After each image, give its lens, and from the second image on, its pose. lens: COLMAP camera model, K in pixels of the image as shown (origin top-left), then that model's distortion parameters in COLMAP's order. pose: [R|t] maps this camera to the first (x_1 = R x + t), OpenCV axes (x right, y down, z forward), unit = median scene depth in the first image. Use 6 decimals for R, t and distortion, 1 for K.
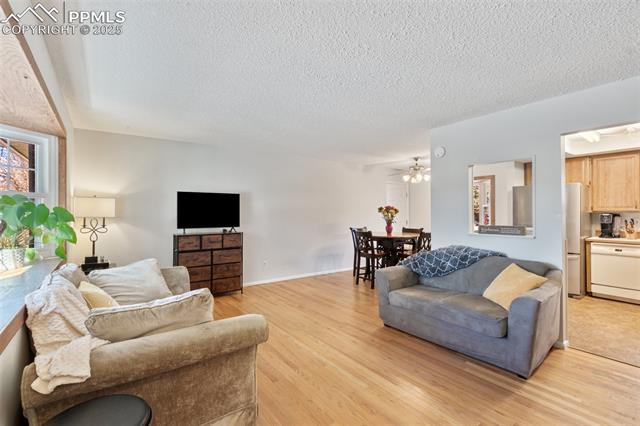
lens RADIAL K [[297.5, 0, 315.1], [0, 297.5, 214.2], [0, 0, 1]] dist [-0.003327, 0.000244]
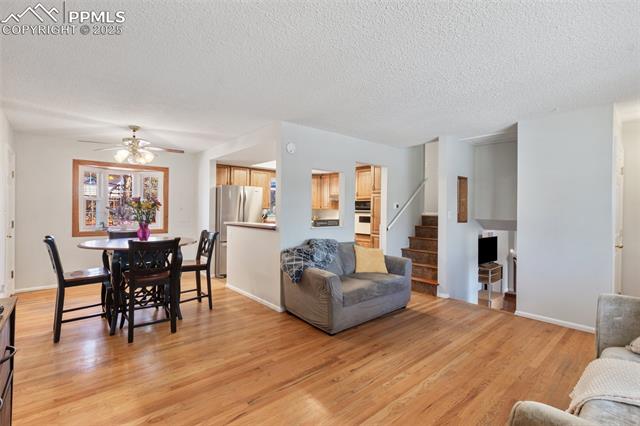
lens RADIAL K [[297.5, 0, 314.6], [0, 297.5, 210.0], [0, 0, 1]] dist [-0.003327, 0.000244]
pose [[-0.080944, 0.001794, 0.996717, -0.770184], [-0.004922, 0.999985, -0.002200, -0.000818], [-0.996706, -0.005084, -0.080934, 1.337310]]
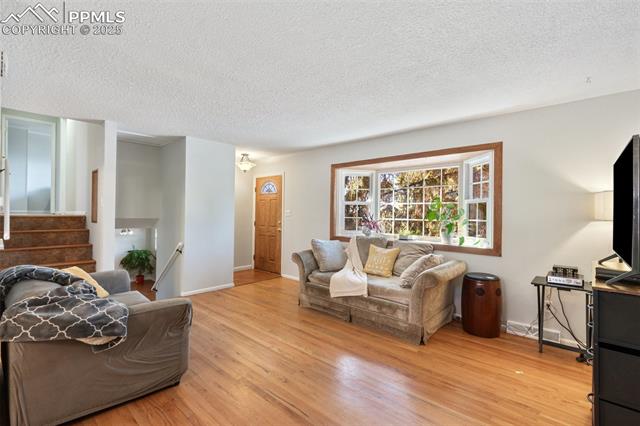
lens RADIAL K [[297.5, 0, 318.4], [0, 297.5, 210.7], [0, 0, 1]] dist [-0.003327, 0.000244]
pose [[-0.977759, -0.012799, -0.209340, 0.091495], [-0.014188, 0.999886, 0.005133, -0.012317], [0.209251, 0.007989, -0.977829, 2.008436]]
